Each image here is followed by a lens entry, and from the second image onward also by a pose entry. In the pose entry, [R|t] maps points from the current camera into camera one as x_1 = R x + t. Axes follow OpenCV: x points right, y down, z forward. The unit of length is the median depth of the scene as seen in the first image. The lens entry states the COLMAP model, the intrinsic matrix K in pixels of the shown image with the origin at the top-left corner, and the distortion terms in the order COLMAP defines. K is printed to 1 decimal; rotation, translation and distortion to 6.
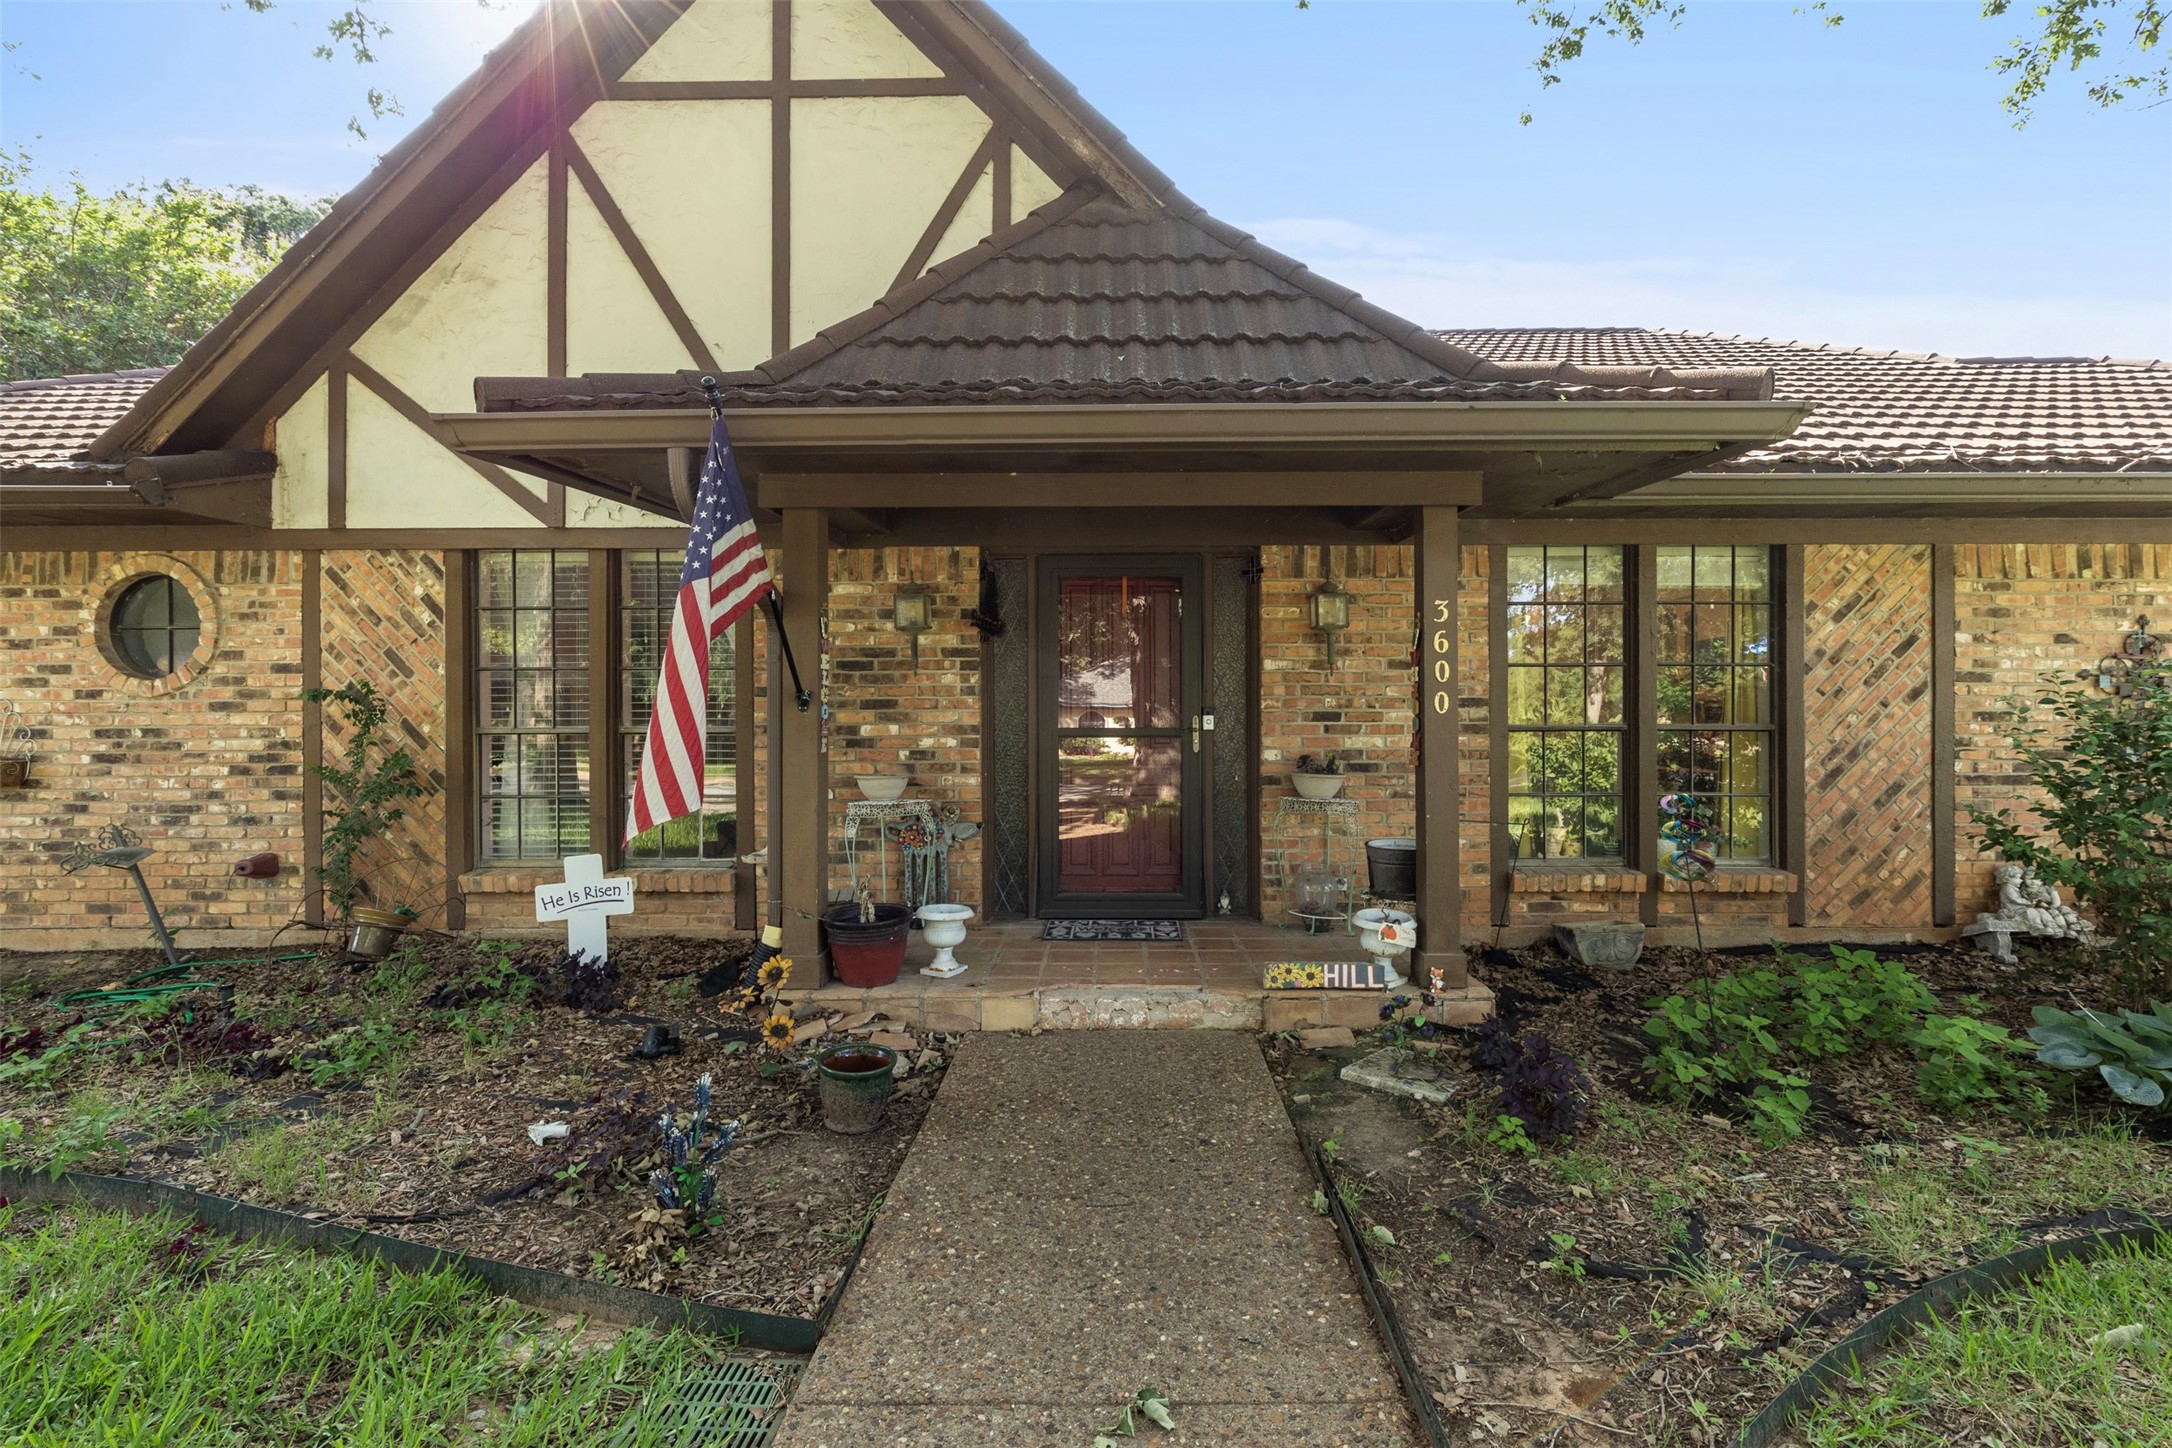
lens RADIAL K [[981.1, 0, 1098.5], [0, 981.1, 703.2], [0, 0, 1]] dist [-0.005107, -0.000145]
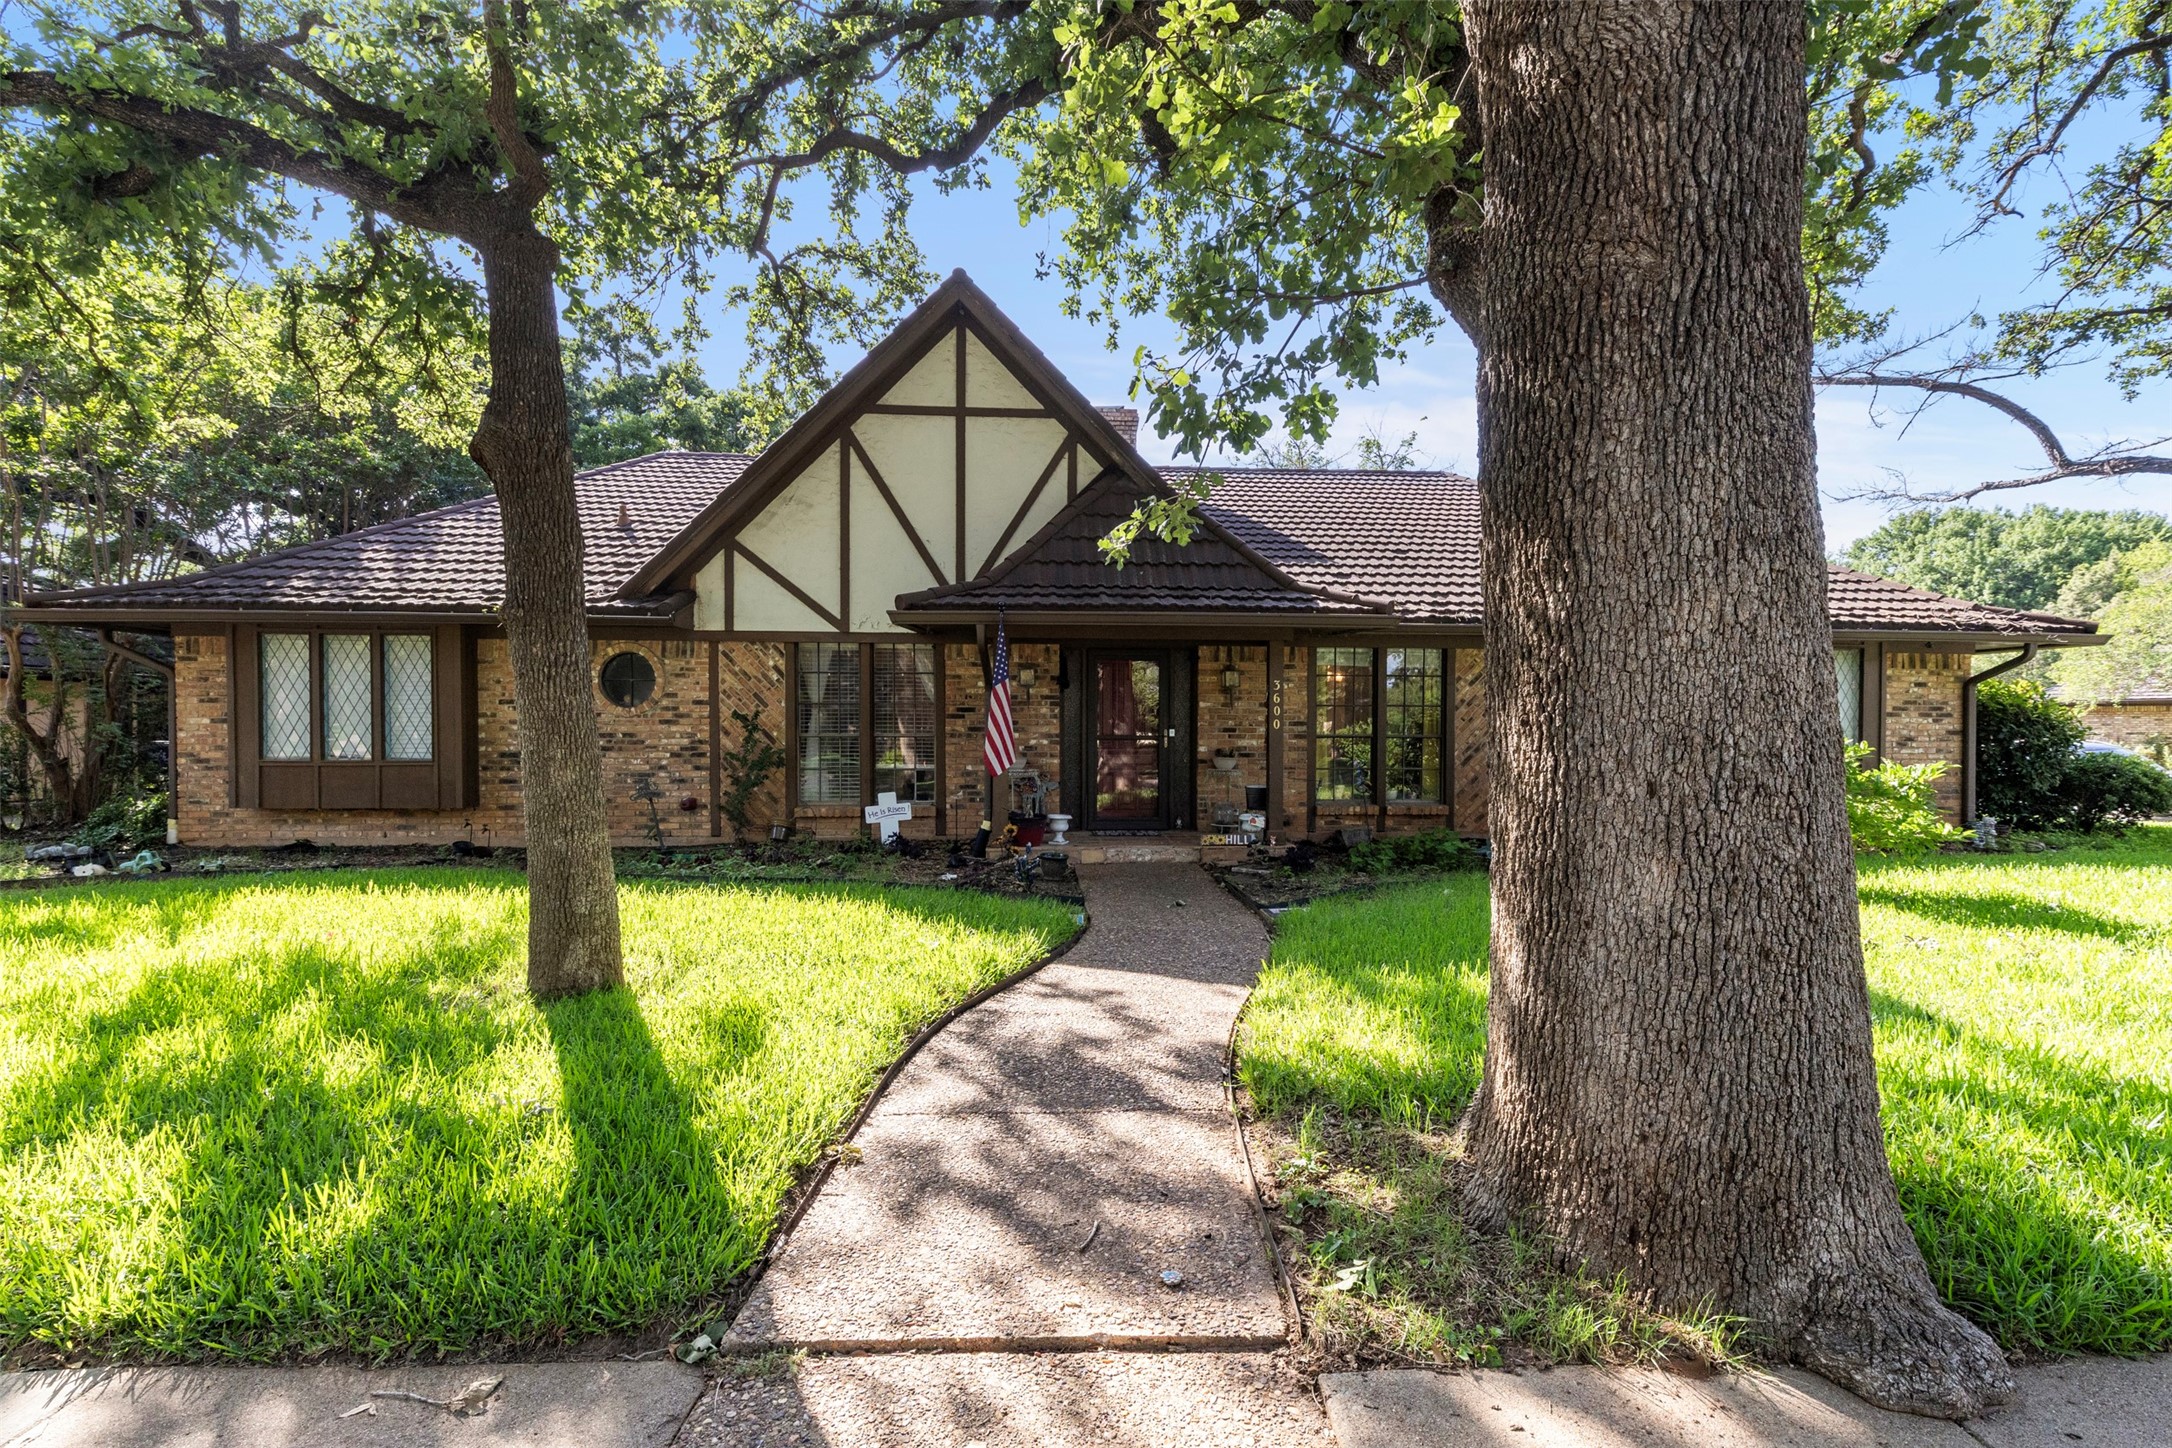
lens RADIAL K [[981.1, 0, 1087.5], [0, 981.1, 741.6], [0, 0, 1]] dist [-0.005107, -0.000145]
pose [[0.997065, 0.004189, 0.076444, -0.216960], [-0.006181, 0.999647, 0.025837, -0.013014], [-0.076309, -0.026234, 0.996739, -1.008180]]
